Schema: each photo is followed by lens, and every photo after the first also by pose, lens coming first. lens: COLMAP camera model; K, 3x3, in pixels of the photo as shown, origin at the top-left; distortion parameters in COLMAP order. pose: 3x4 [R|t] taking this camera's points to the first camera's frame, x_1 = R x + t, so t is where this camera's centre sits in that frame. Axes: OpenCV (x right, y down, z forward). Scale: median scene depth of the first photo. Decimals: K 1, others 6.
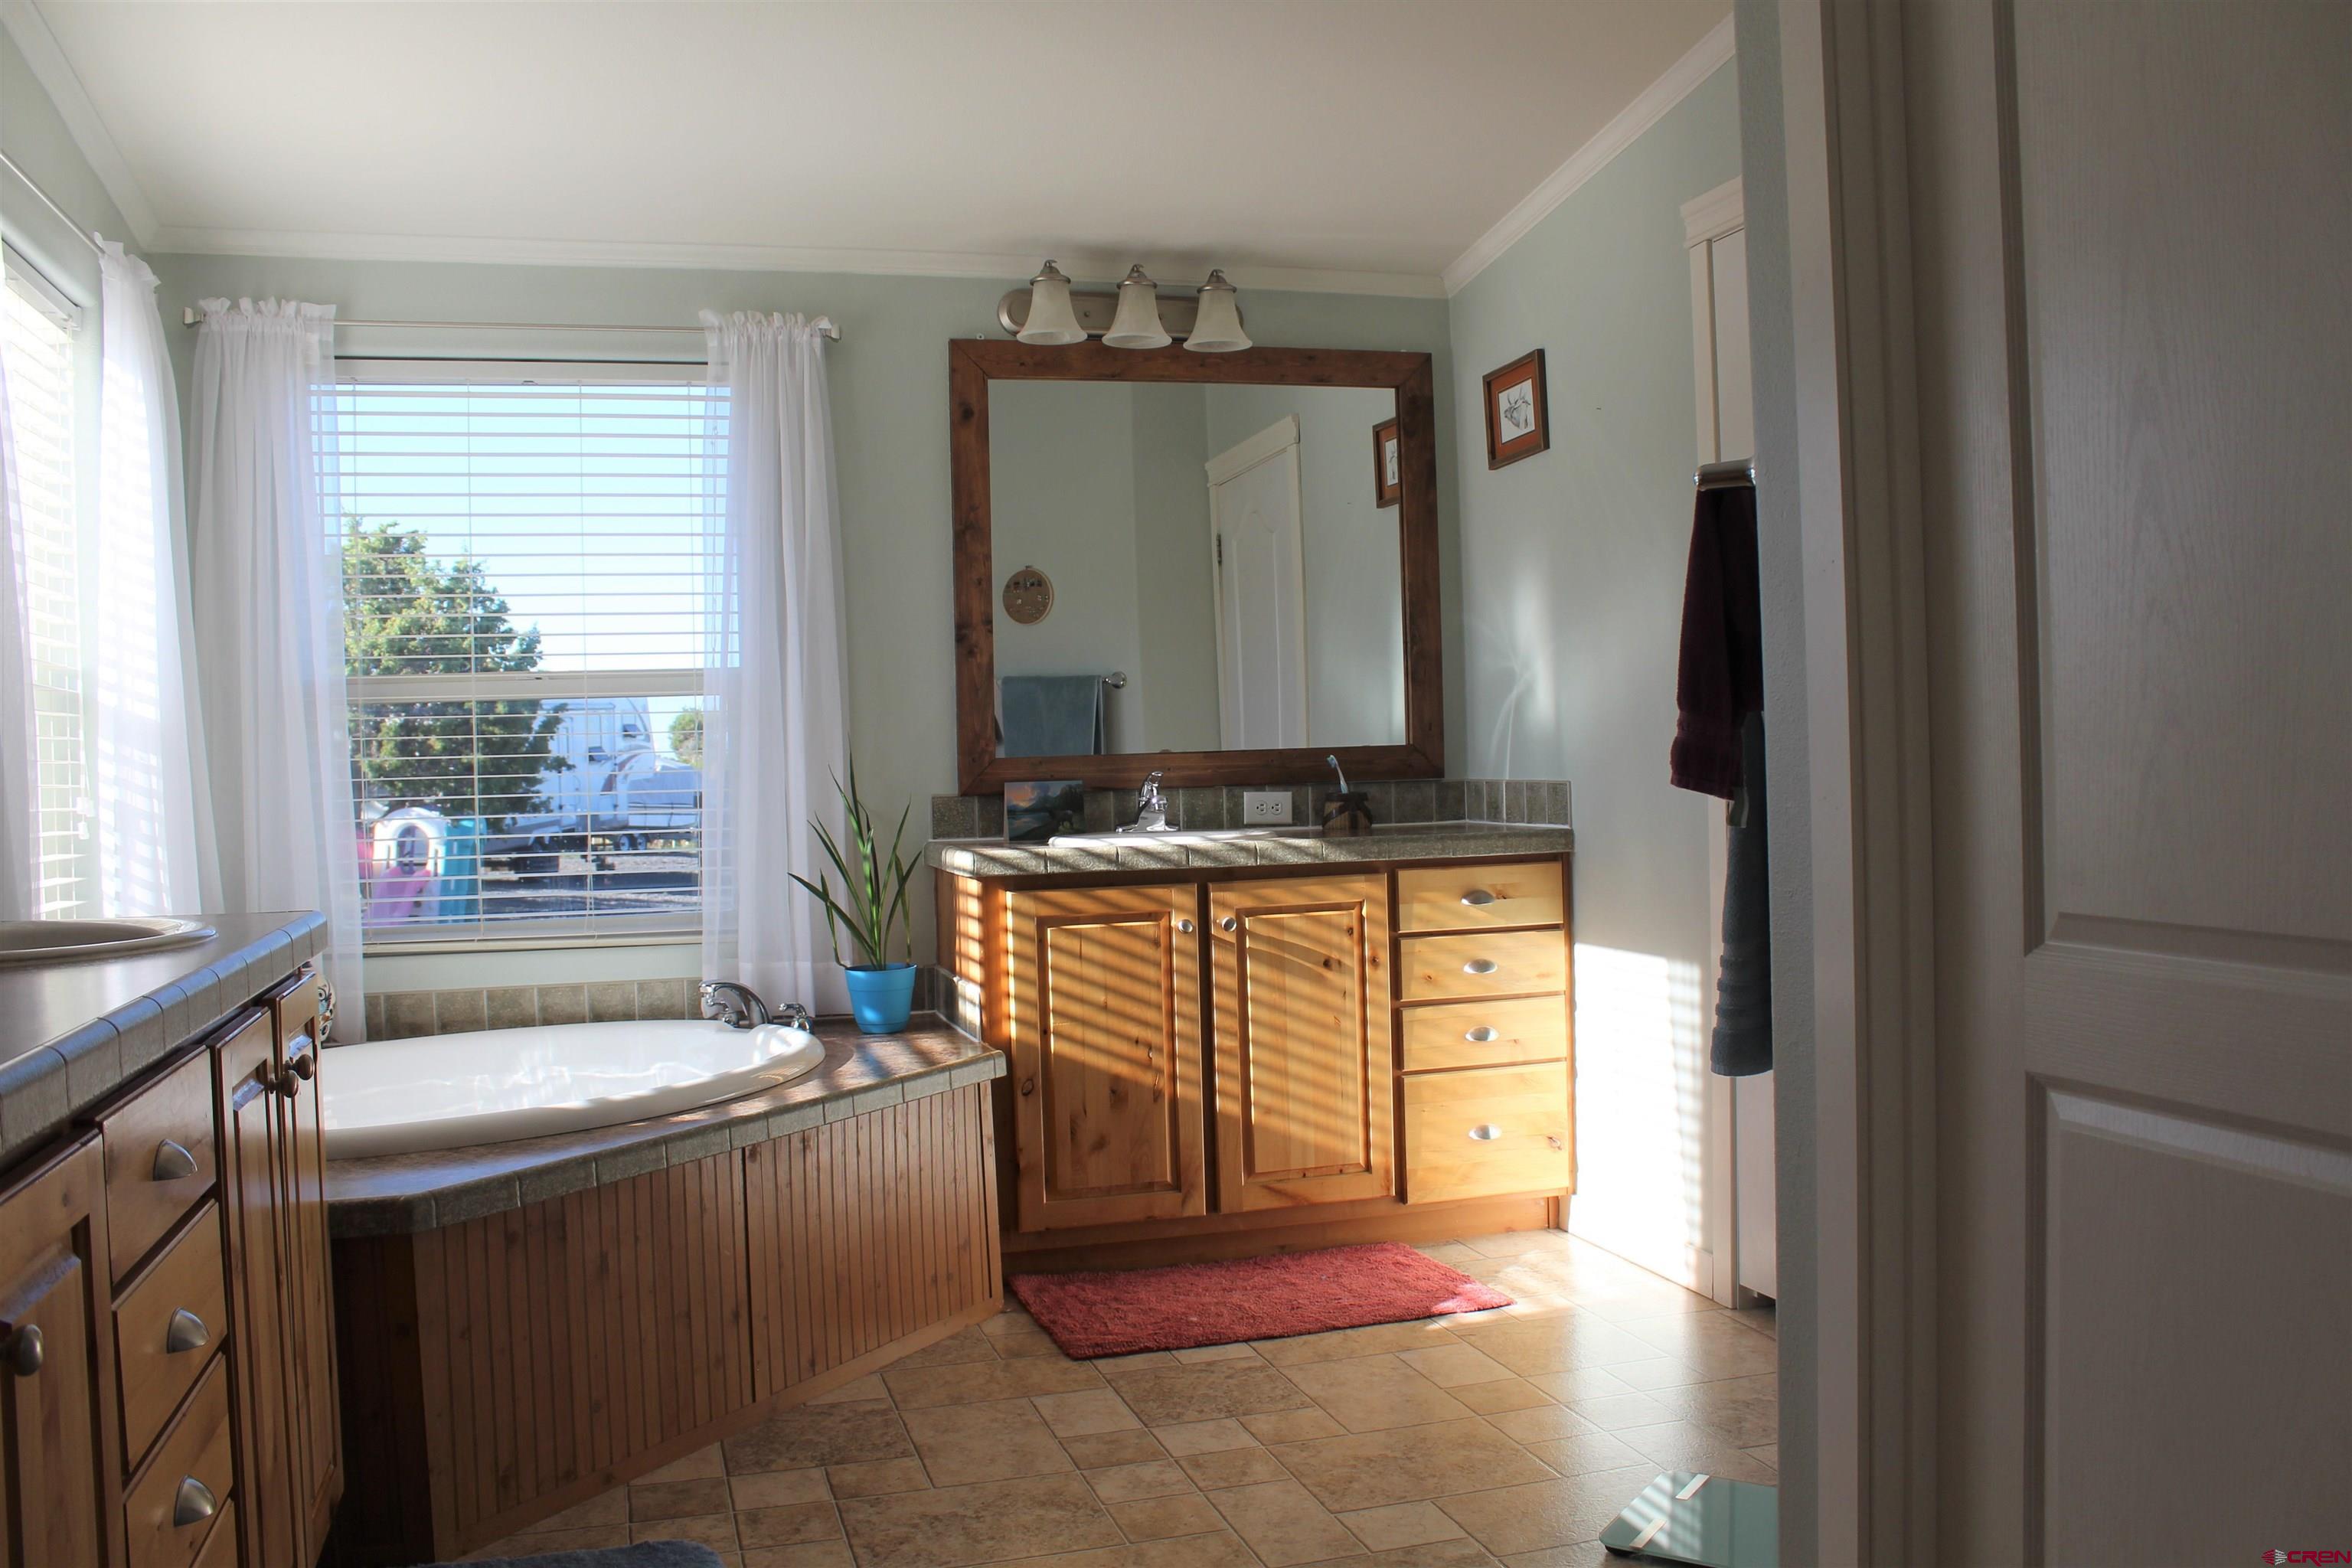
lens RADIAL K [[1960.9, 0, 1184.1], [0, 1960.9, 788.1], [0, 0, 1]] dist [-0.167545, 0.150483]
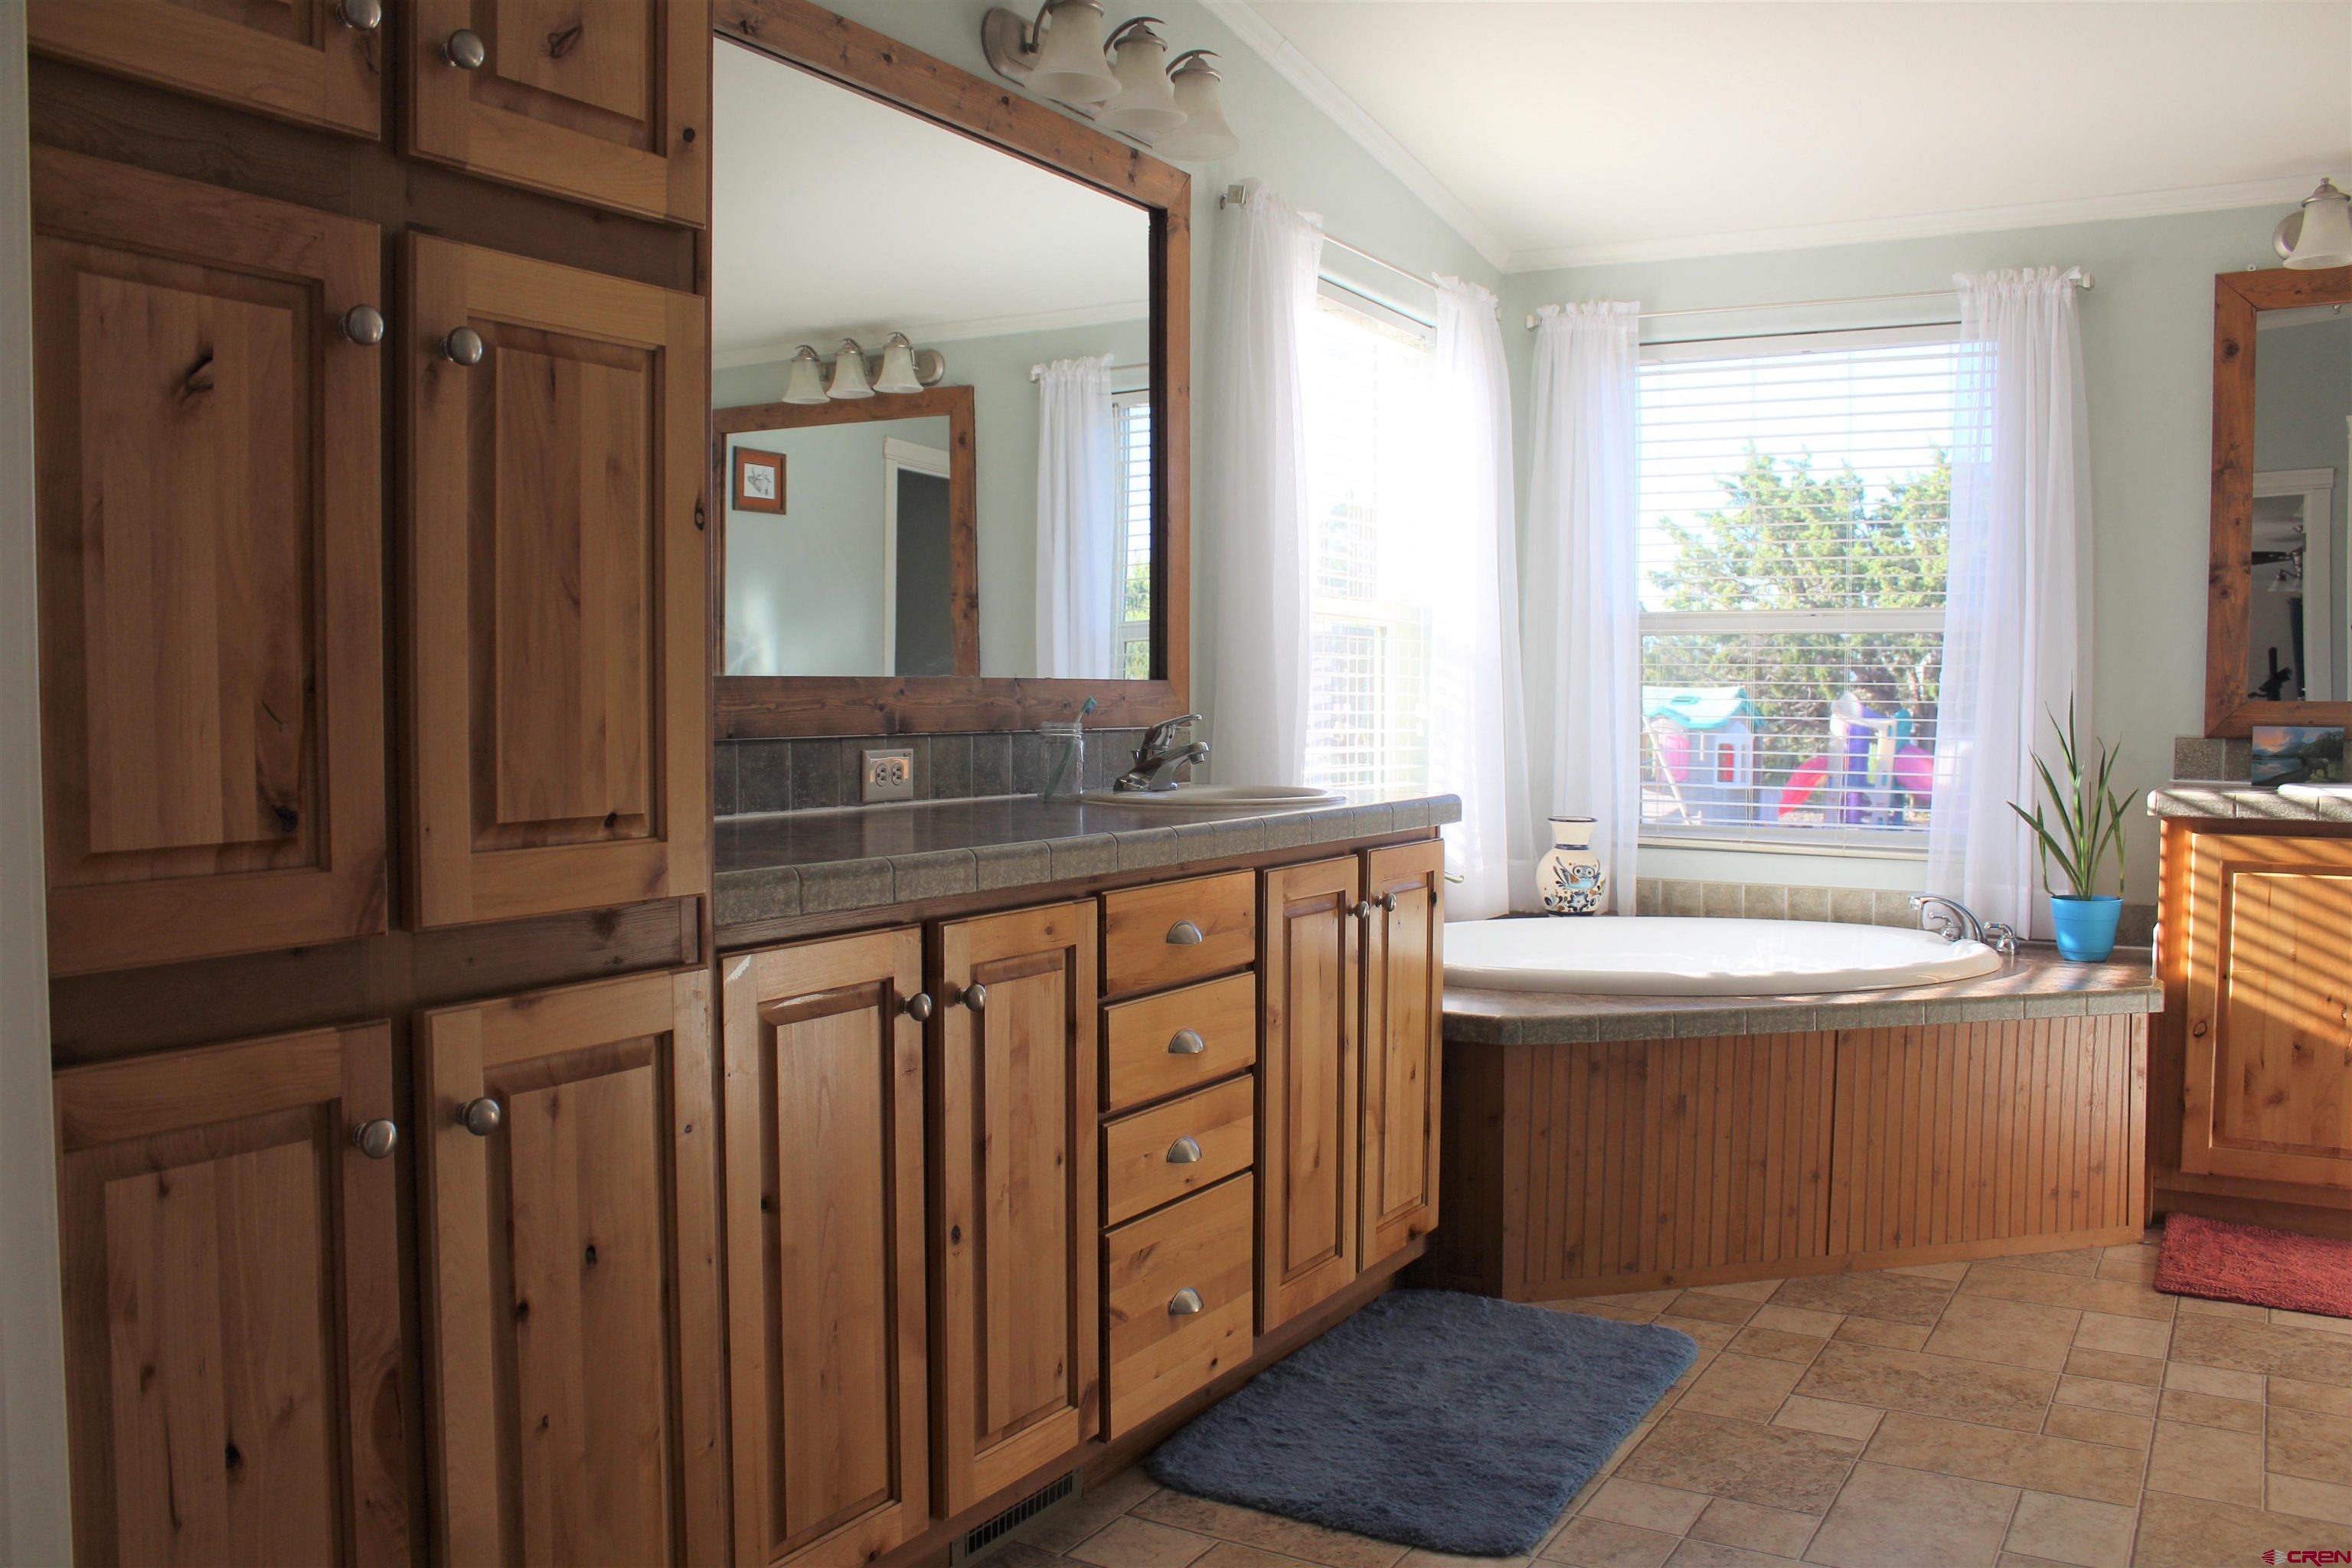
lens RADIAL K [[1960.9, 0, 1184.1], [0, 1960.9, 788.1], [0, 0, 1]] dist [-0.167545, 0.150483]
pose [[0.682693, 0.064130, -0.727886, 0.268444], [-0.036532, 0.997891, 0.053655, -0.003271], [0.729791, -0.010039, 0.683596, -0.044667]]
